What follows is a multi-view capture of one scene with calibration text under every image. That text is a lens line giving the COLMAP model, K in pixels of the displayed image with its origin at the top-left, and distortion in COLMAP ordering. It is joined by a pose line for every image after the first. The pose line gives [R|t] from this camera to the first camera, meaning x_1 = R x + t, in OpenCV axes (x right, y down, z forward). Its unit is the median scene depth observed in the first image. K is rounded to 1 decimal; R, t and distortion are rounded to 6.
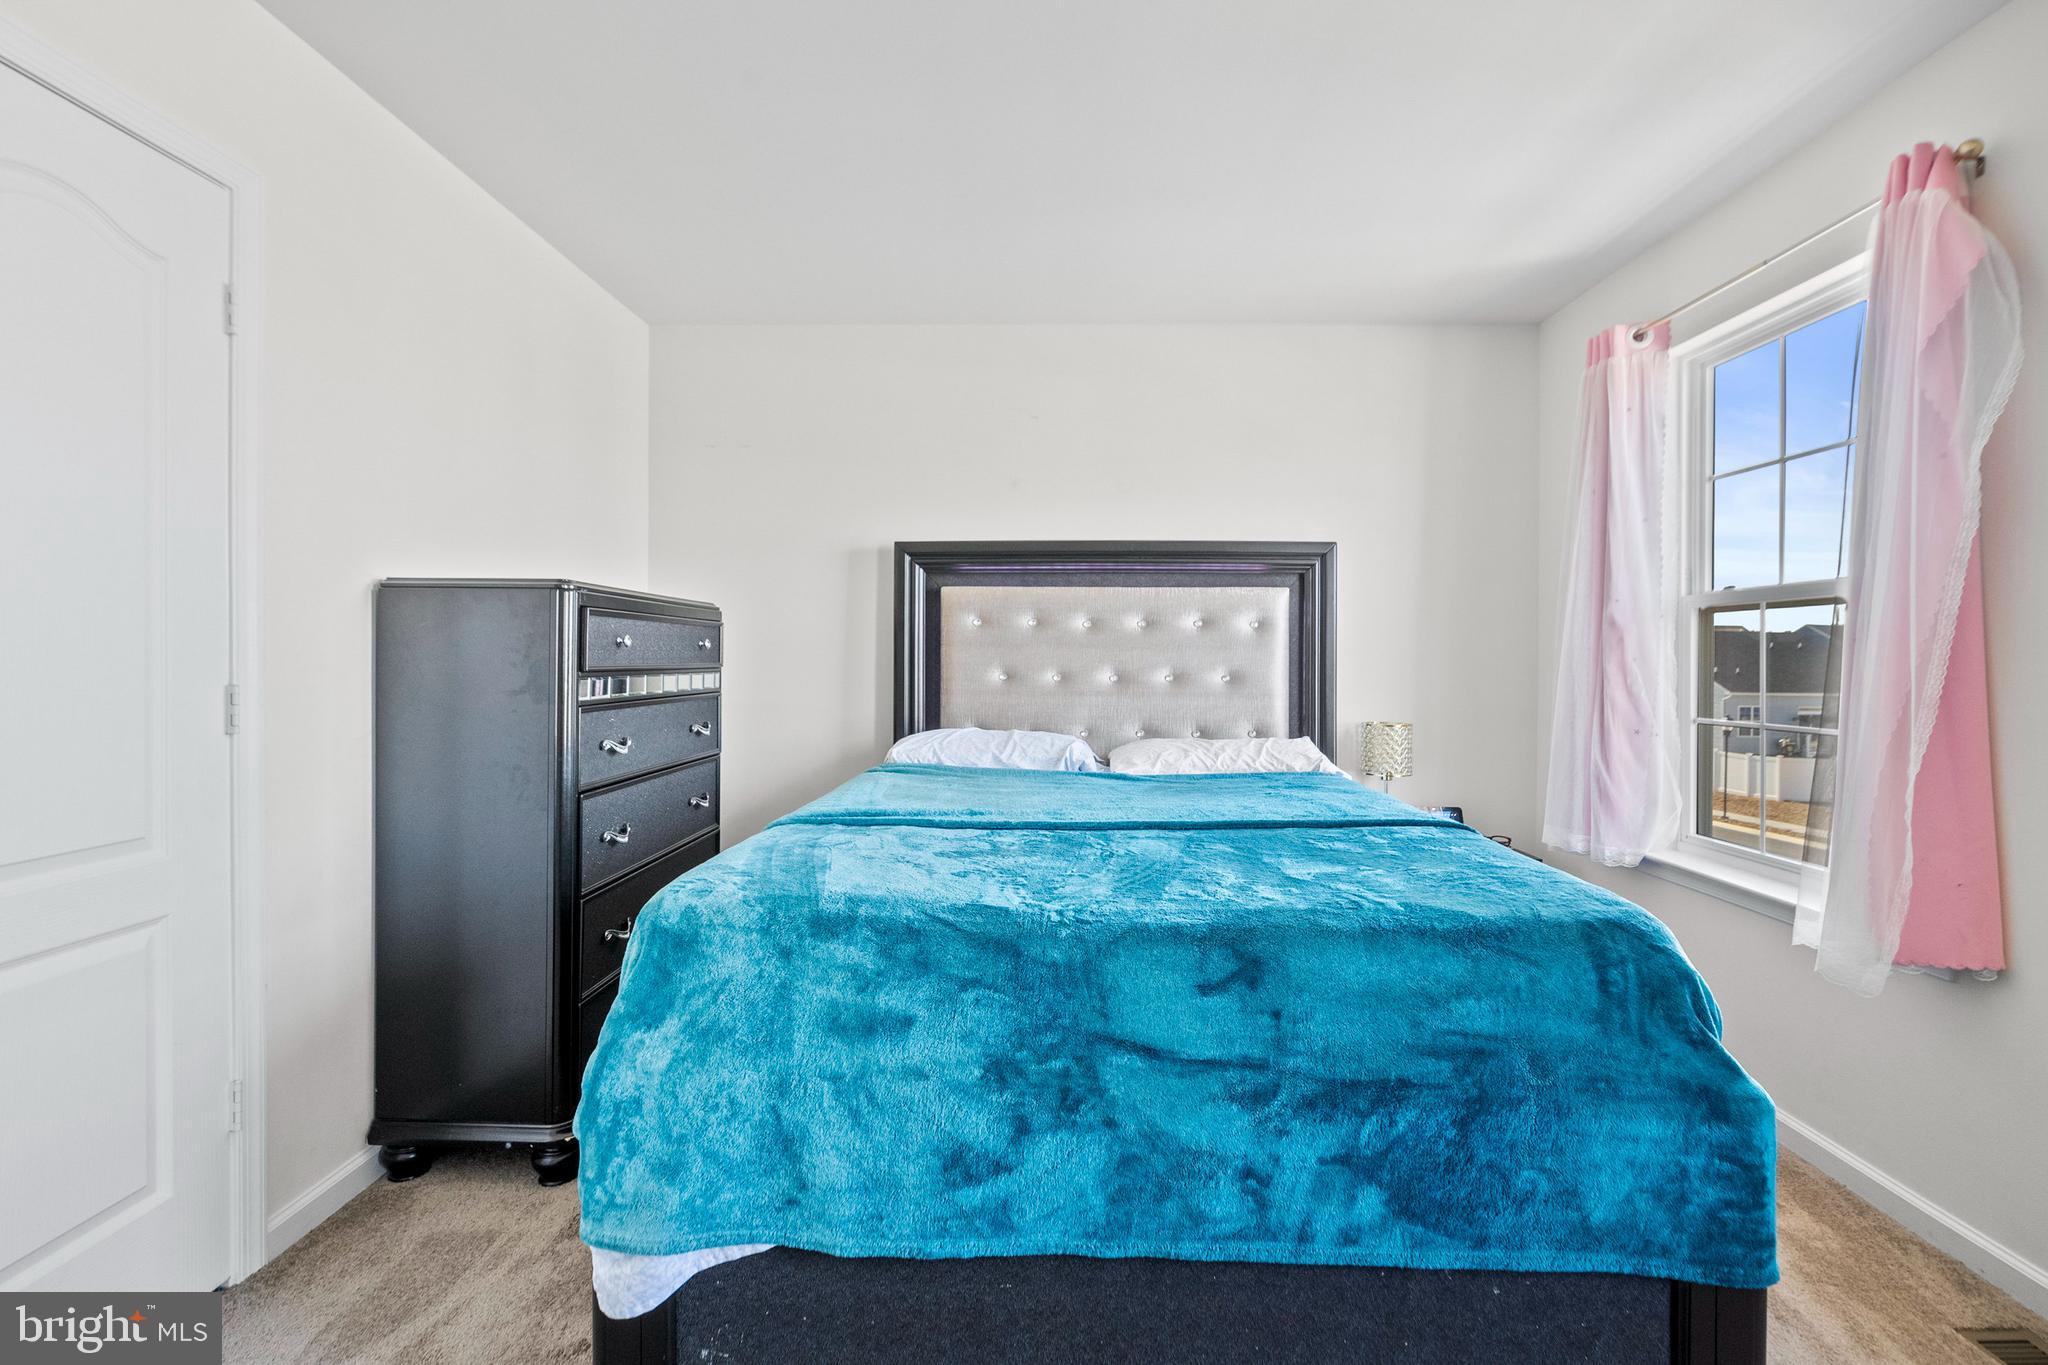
lens RADIAL K [[935.6, 0, 1023.3], [0, 935.6, 690.6], [0, 0, 1]] dist [0.002904, 0.000911]
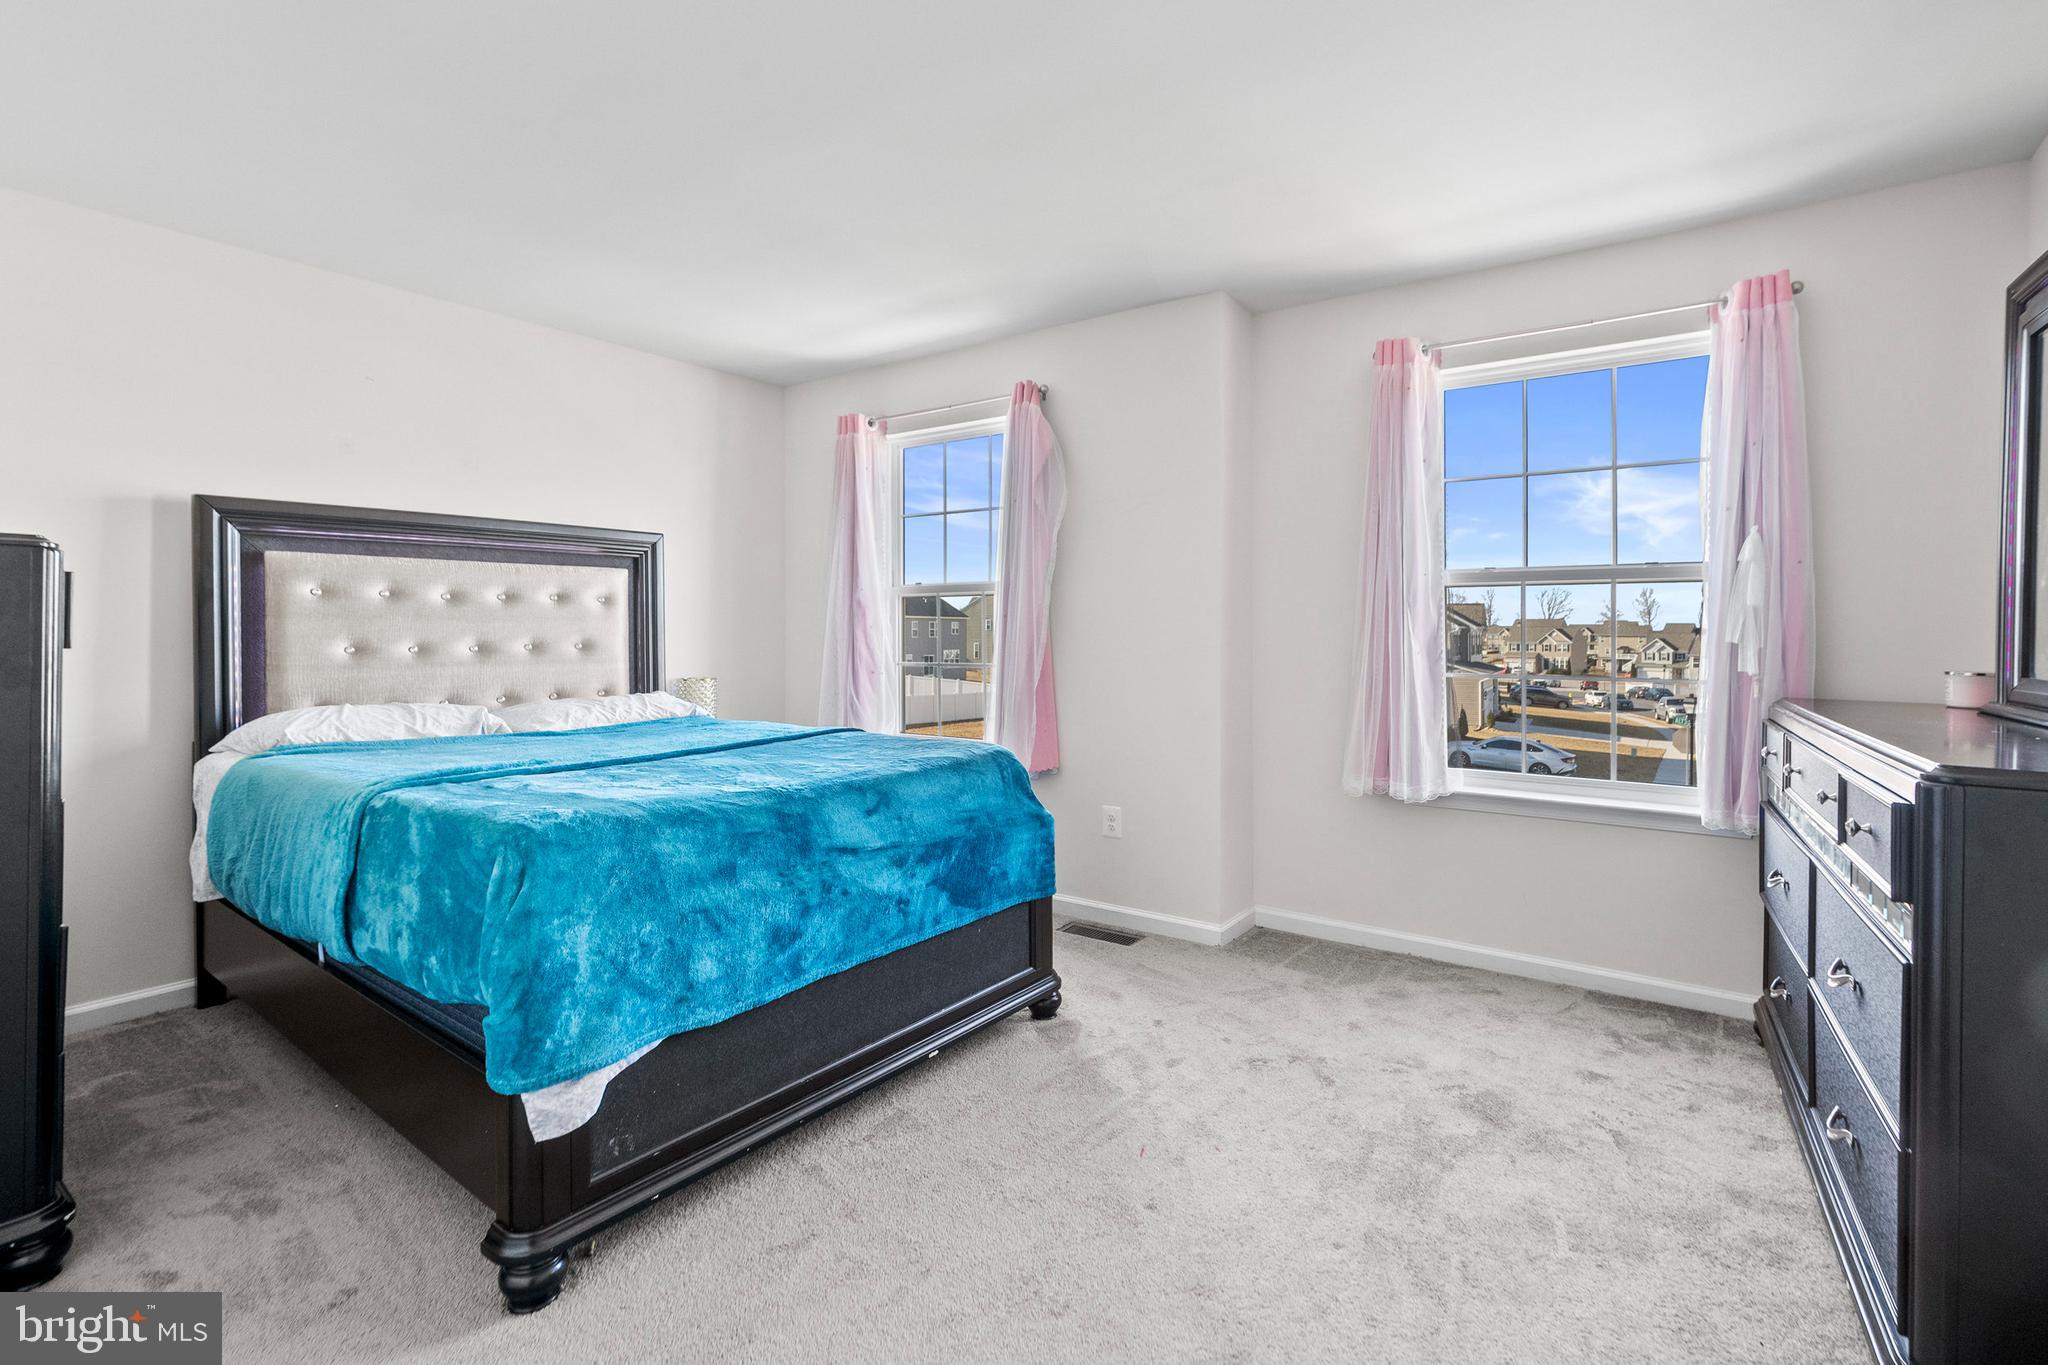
lens RADIAL K [[935.6, 0, 1023.3], [0, 935.6, 690.6], [0, 0, 1]] dist [0.002904, 0.000911]
pose [[0.580540, -0.062488, 0.811830, -0.798612], [0.035898, 0.998046, 0.051151, 0.004303], [-0.813440, -0.000552, 0.581649, -0.209147]]
